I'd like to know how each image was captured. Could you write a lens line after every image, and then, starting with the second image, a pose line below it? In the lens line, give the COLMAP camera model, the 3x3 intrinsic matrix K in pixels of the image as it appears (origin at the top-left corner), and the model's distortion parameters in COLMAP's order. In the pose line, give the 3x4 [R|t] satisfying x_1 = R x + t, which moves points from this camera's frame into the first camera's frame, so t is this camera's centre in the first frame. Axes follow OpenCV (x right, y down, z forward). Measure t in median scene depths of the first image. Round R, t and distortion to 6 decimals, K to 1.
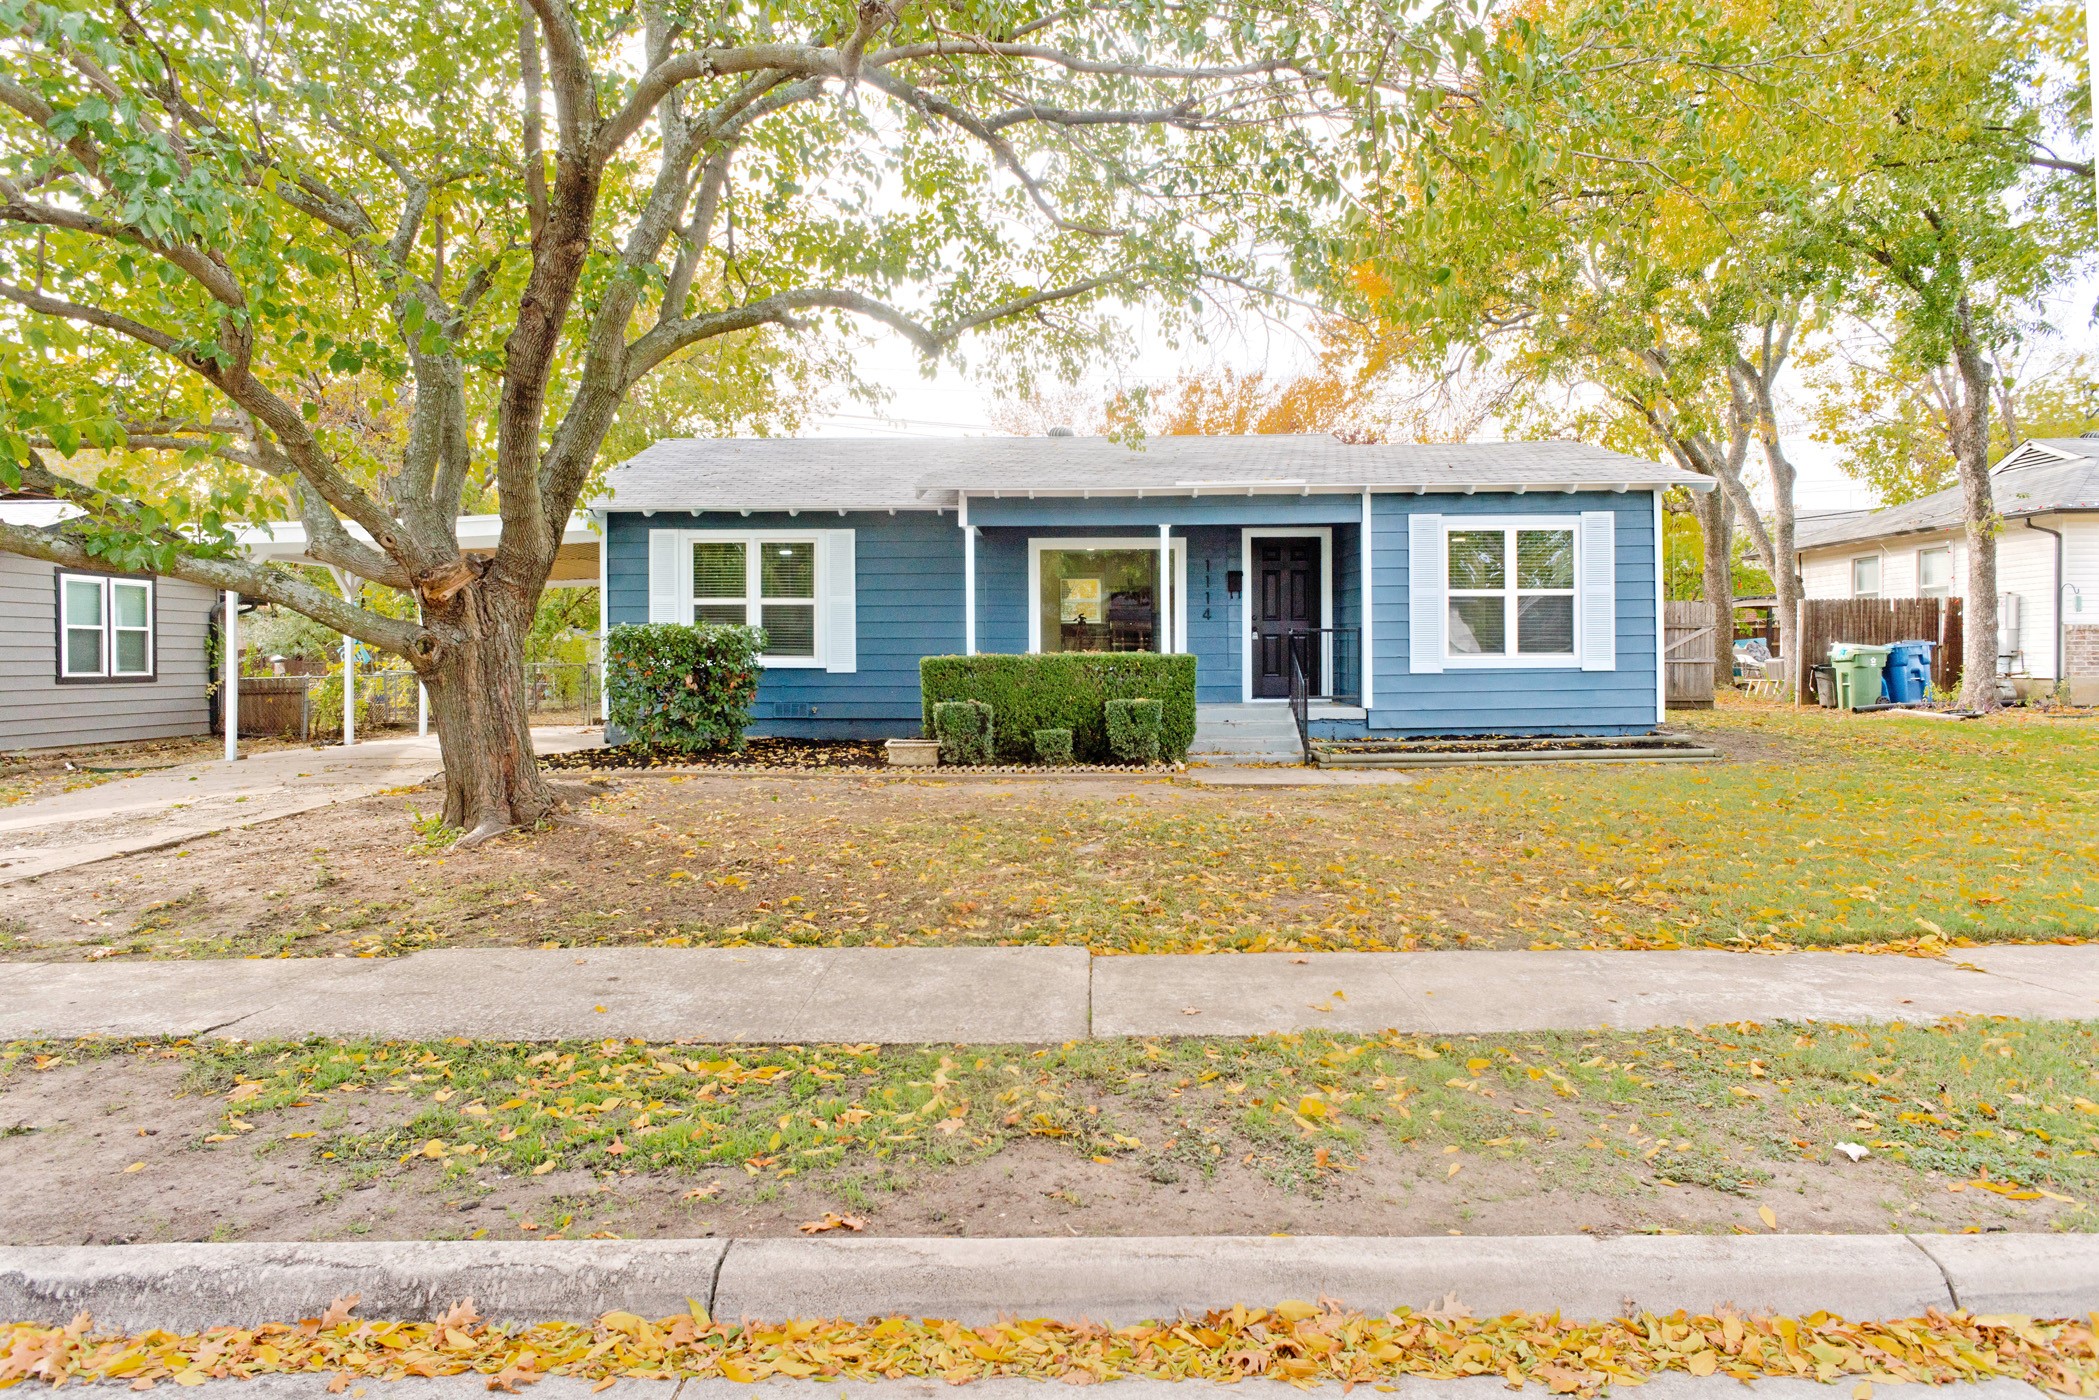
lens RADIAL K [[1175.6, 0, 1042.8], [0, 1175.6, 681.5], [0, 0, 1]] dist [-0.007666, 0.001924]
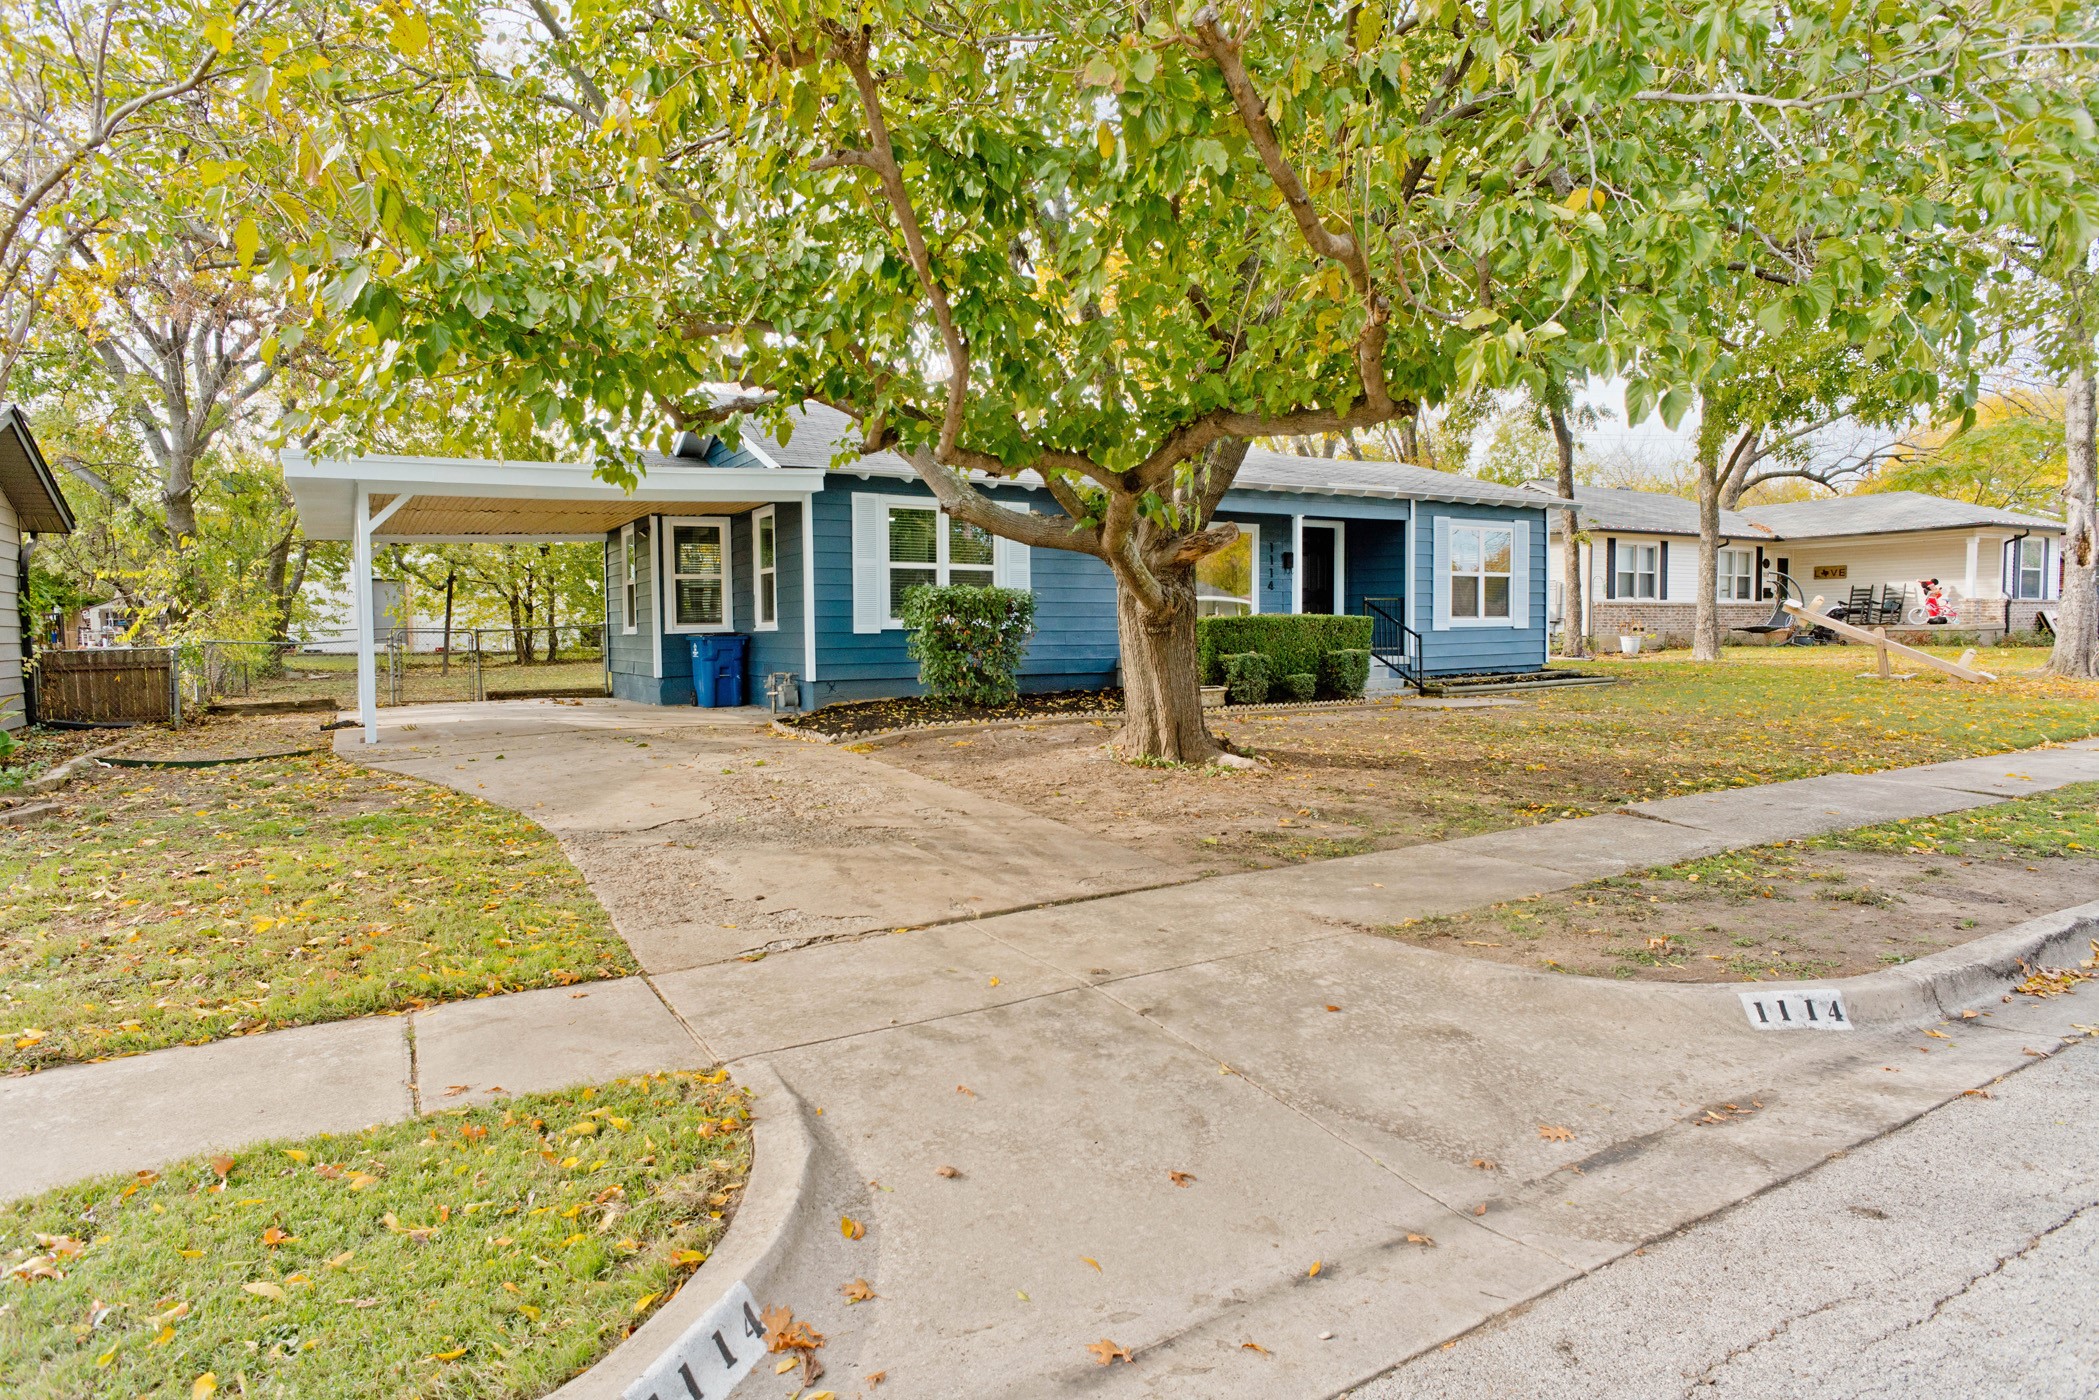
lens RADIAL K [[1175.6, 0, 1042.8], [0, 1175.6, 681.5], [0, 0, 1]] dist [-0.007666, 0.001924]
pose [[0.854812, -0.025126, 0.518329, -0.768033], [0.014678, 0.999598, 0.024248, 0.012262], [-0.518730, -0.013120, 0.854838, 0.047176]]
